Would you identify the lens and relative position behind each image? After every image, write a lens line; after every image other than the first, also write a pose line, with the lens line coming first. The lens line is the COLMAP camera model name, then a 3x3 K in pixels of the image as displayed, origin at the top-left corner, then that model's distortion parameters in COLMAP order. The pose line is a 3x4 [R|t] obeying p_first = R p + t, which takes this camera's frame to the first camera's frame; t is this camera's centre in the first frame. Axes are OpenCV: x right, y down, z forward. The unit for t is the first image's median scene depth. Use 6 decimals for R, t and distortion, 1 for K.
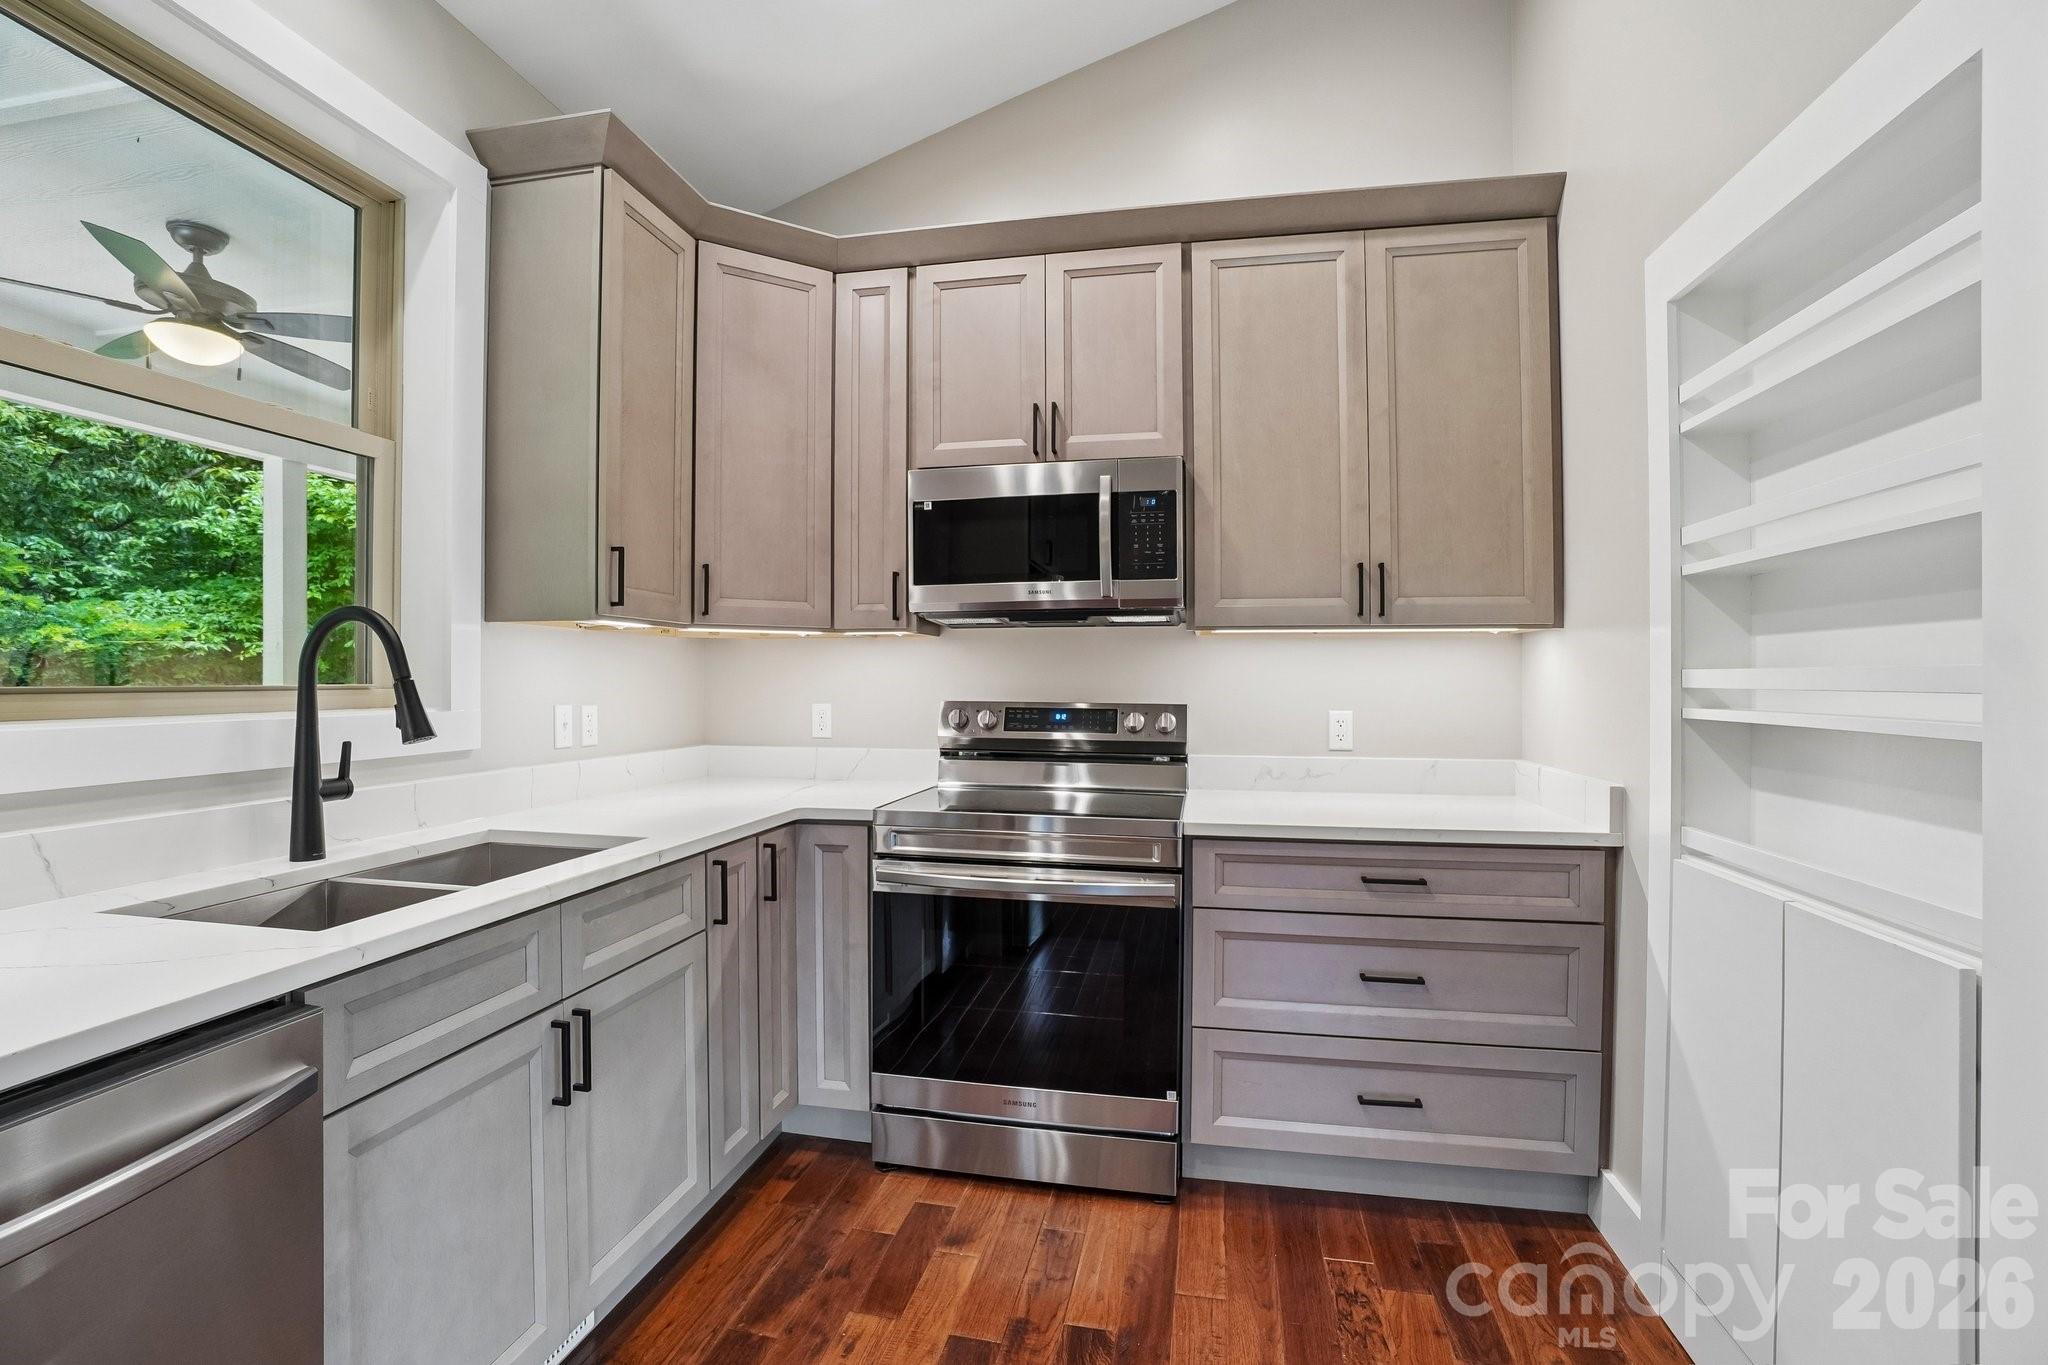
lens RADIAL K [[922.1, 0, 1025.7], [0, 922.1, 677.8], [0, 0, 1]] dist [-0.048156, 0.000446]
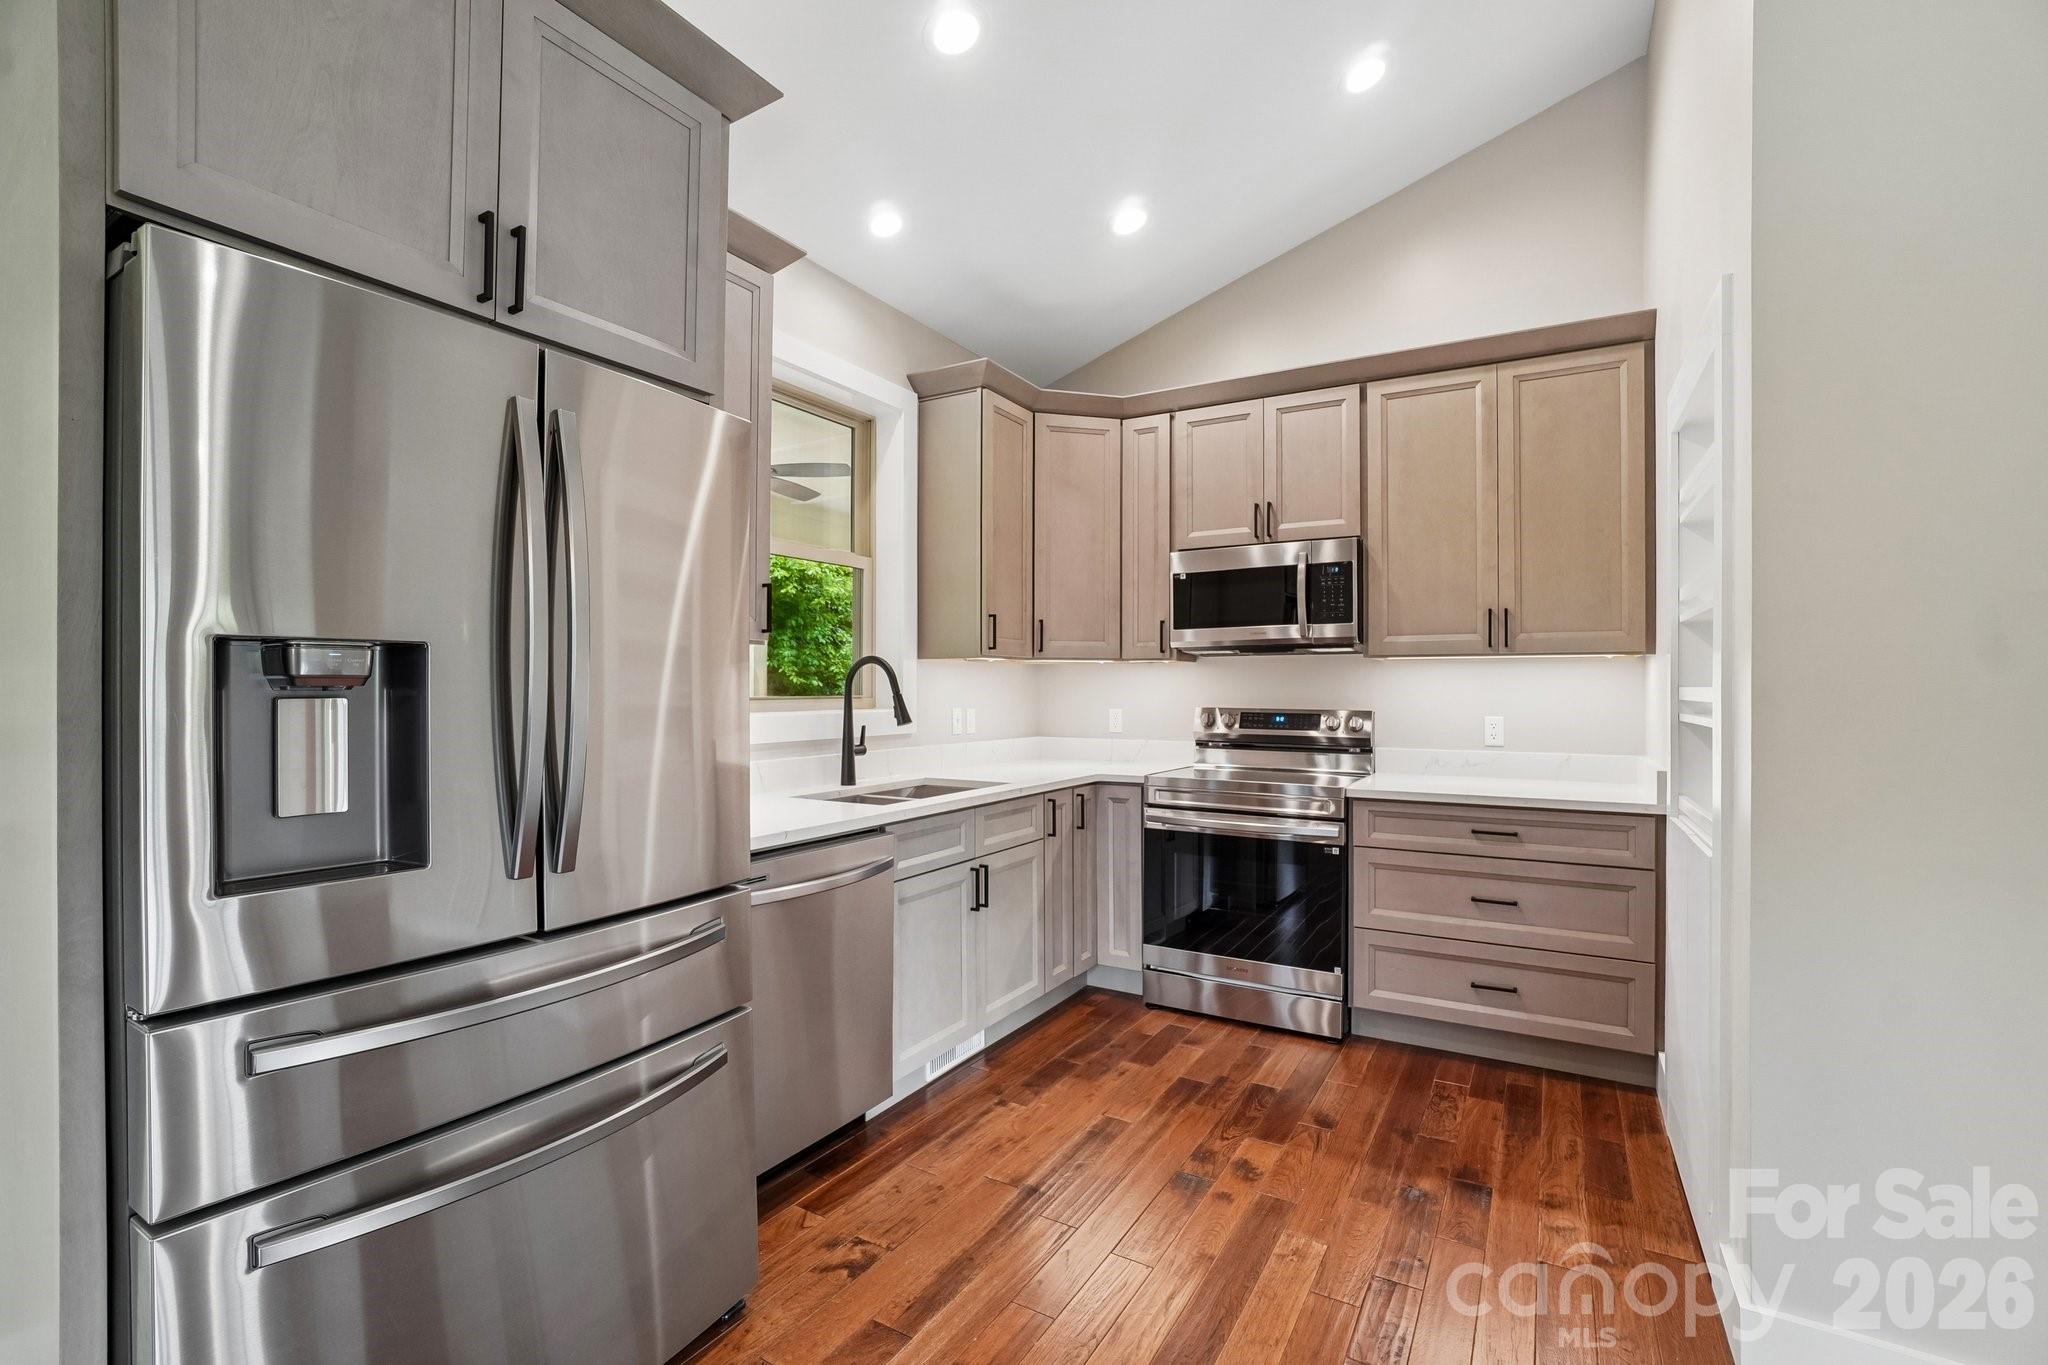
lens RADIAL K [[915.5, 0, 1039.3], [0, 915.5, 686.9], [0, 0, 1]] dist [-0.044460, 0.021753]
pose [[0.949072, -0.000937, -0.315058, 0.162294], [0.001099, 0.999999, 0.000336, -0.009372], [0.315057, -0.000665, 0.949073, -0.560332]]
